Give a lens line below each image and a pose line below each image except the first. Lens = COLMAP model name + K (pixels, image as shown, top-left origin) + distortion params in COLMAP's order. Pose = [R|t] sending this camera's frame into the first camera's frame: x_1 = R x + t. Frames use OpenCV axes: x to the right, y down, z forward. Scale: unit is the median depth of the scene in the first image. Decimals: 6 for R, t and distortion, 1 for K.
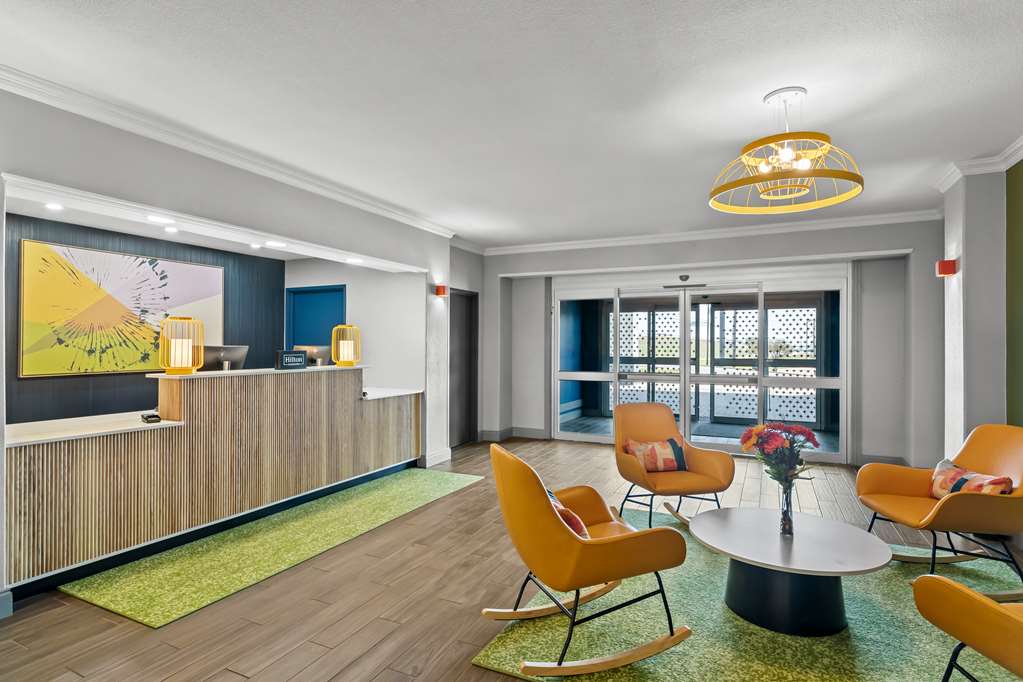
lens RADIAL K [[569.2, 0, 511.5], [0, 569.2, 341.0], [0, 0, 1]] dist [-0.000261, -0.000776]
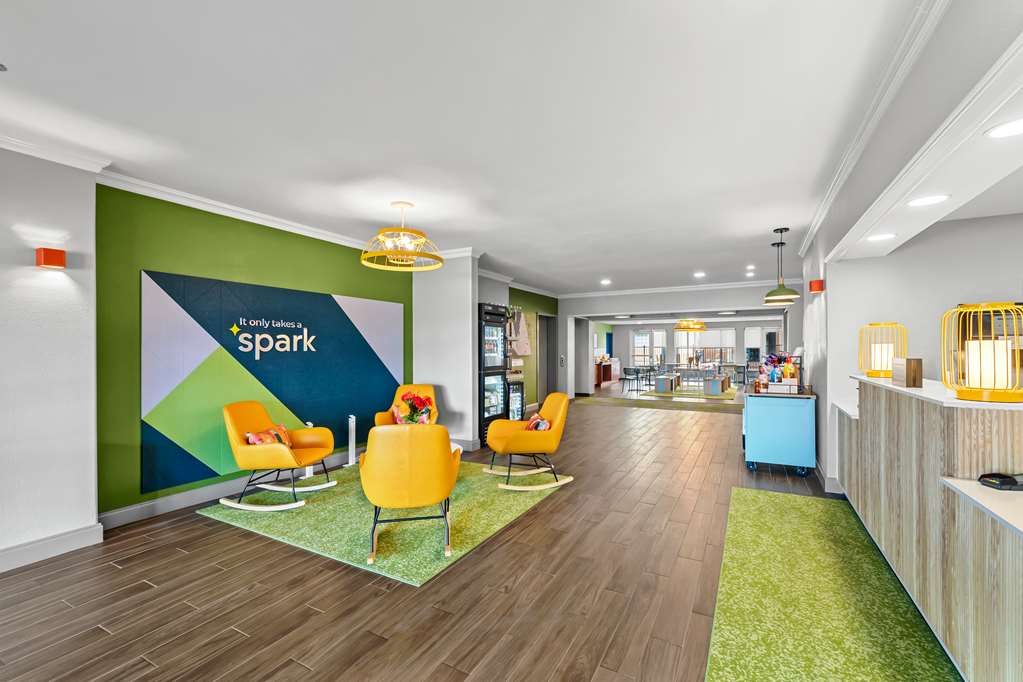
lens RADIAL K [[439.2, 0, 511.5], [0, 439.2, 341.0], [0, 0, 1]] dist [-0.000025, -0.000011]
pose [[-0.998449, 0.002577, 0.055607, 0.044553], [0.001284, 0.999728, -0.023281, 0.007220], [-0.055652, -0.023174, -0.998181, 1.389221]]
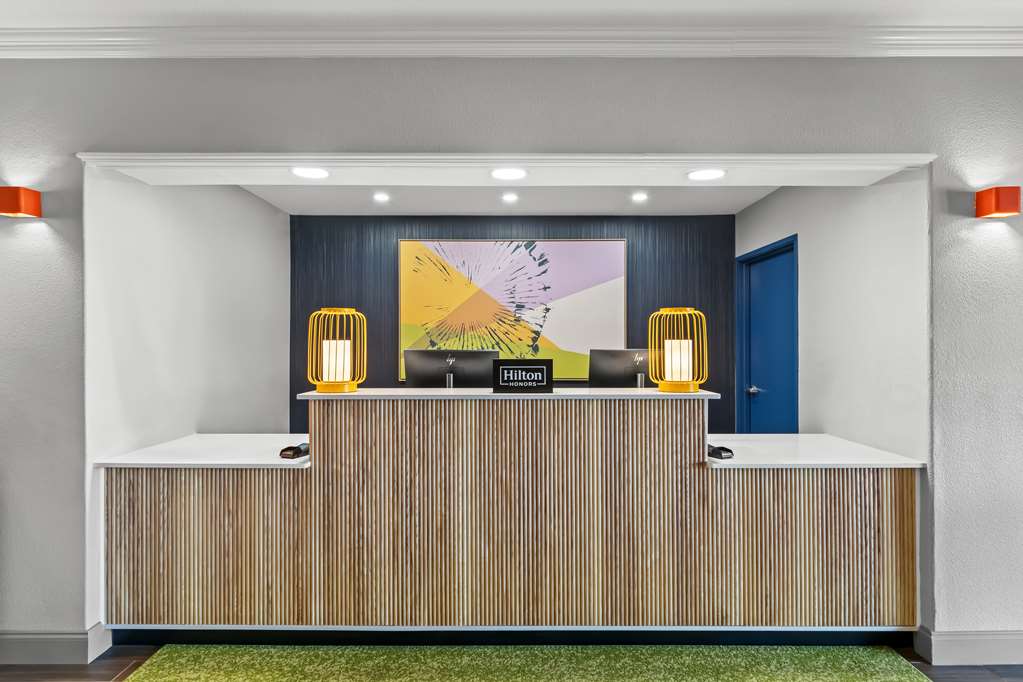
lens RADIAL K [[569.2, 0, 511.5], [0, 569.2, 341.0], [0, 0, 1]] dist [-0.000261, -0.000776]
pose [[0.421872, -0.009125, -0.906609, 0.096917], [0.008048, 0.999948, -0.006319, 0.002725], [0.906620, -0.004630, 0.421923, 0.676853]]
